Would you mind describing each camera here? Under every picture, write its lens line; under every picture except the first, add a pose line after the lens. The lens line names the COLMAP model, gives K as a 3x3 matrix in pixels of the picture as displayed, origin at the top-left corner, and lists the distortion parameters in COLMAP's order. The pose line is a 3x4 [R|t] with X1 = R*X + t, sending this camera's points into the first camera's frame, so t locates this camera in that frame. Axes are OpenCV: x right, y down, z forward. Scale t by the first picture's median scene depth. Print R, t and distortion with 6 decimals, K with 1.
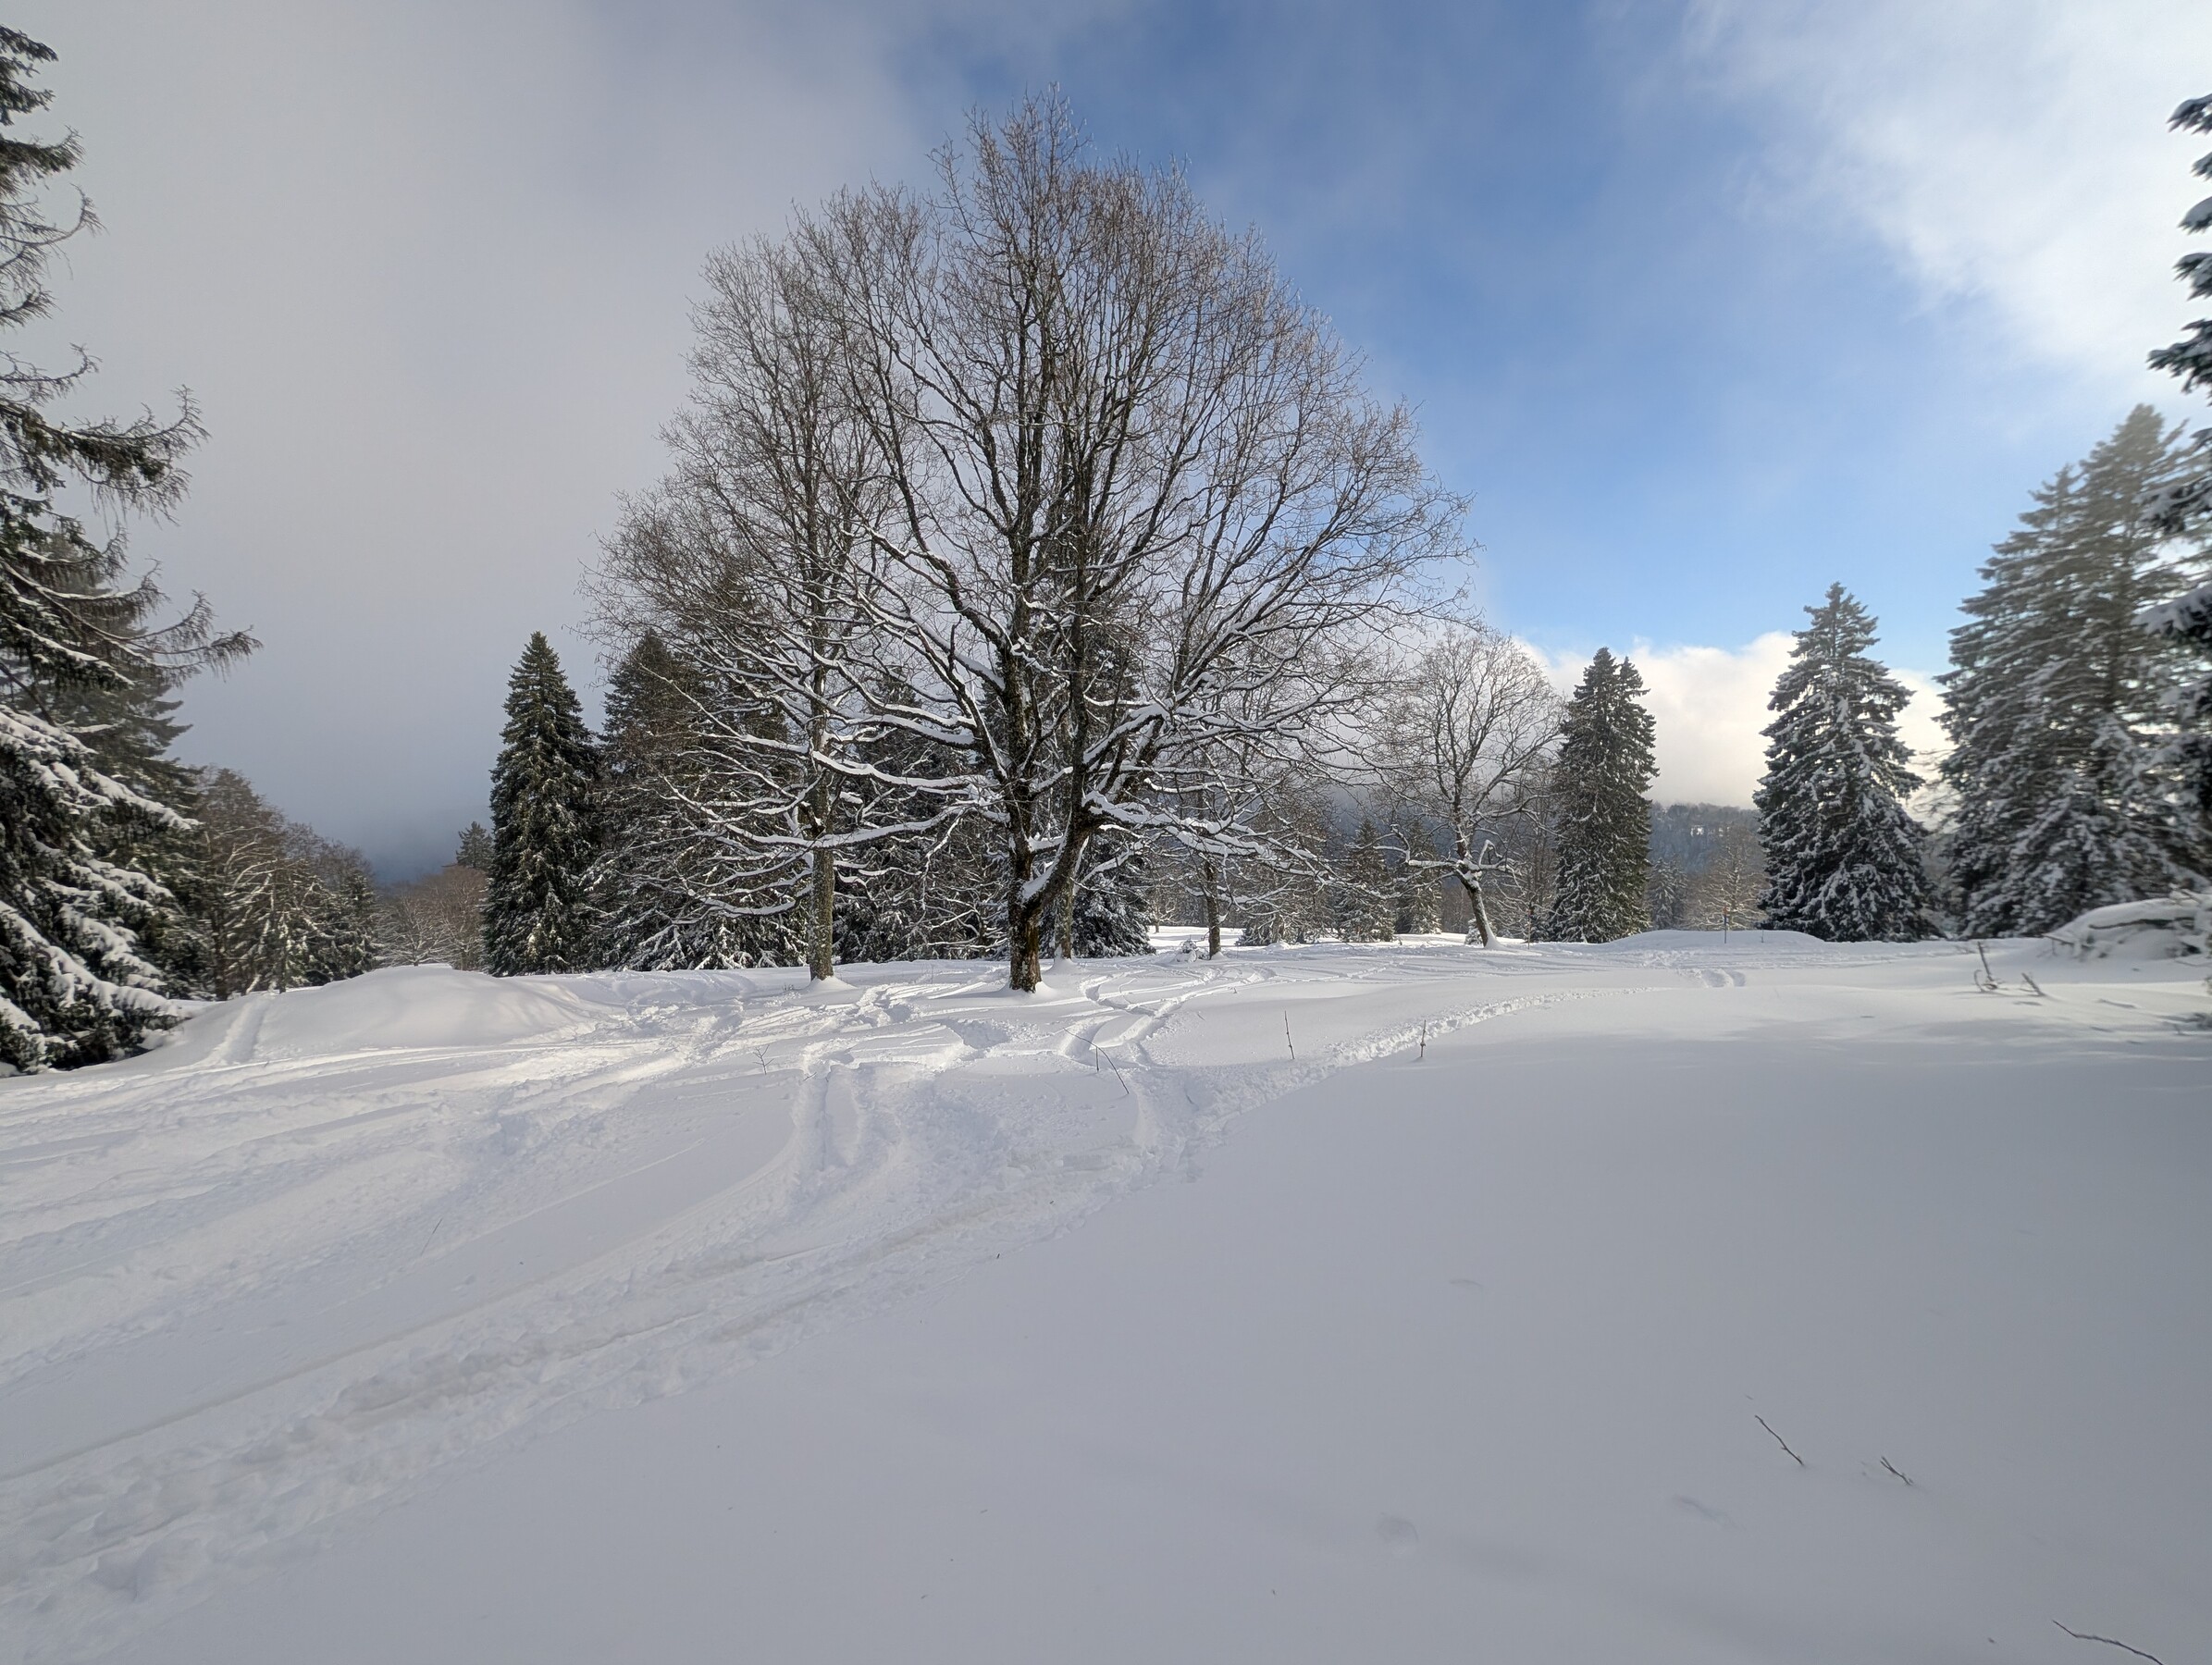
lens RADIAL K [[845.8, 0, 1098.6], [0, 845.8, 835.7], [0, 0, 1]] dist [-0.002573, 0.000171]
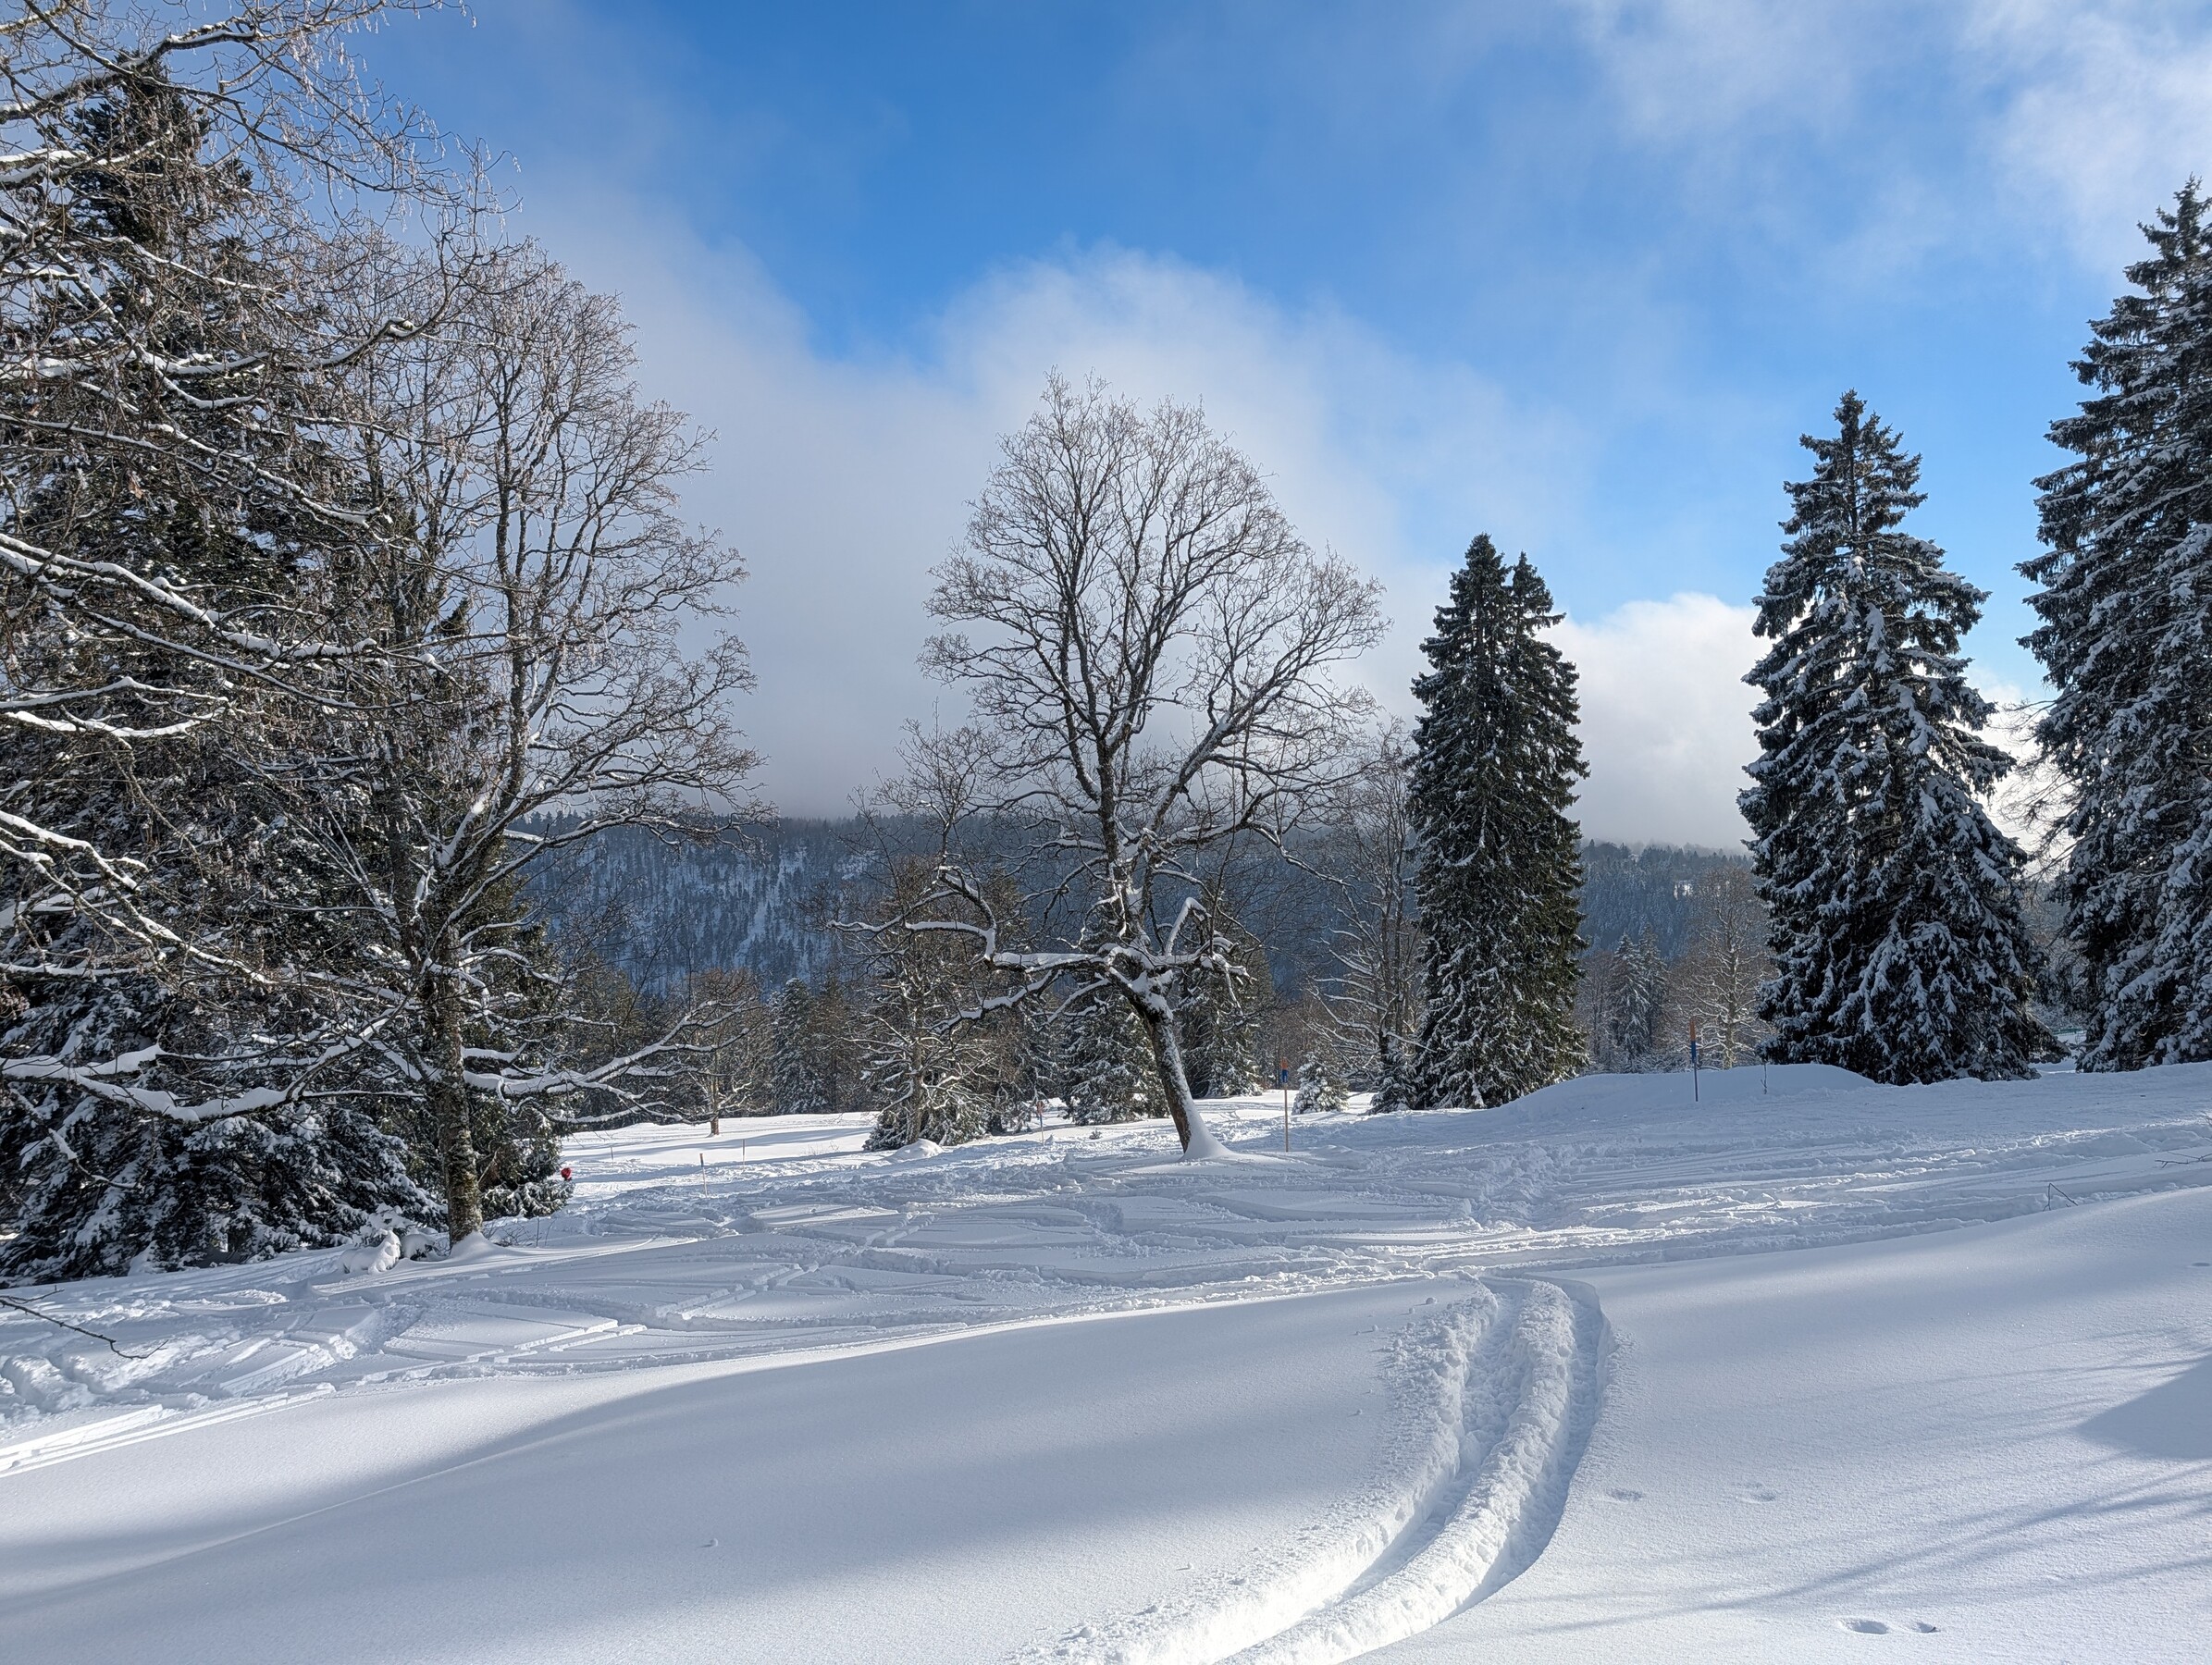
lens RADIAL K [[1574.6, 0, 1112.7], [0, 1574.6, 851.9], [0, 0, 1]] dist [0.041176, -0.041227]
pose [[0.963299, -0.029637, 0.266791, 0.164262], [0.043211, 0.998045, -0.045150, 0.012968], [-0.264931, 0.055021, 0.962696, 0.191379]]
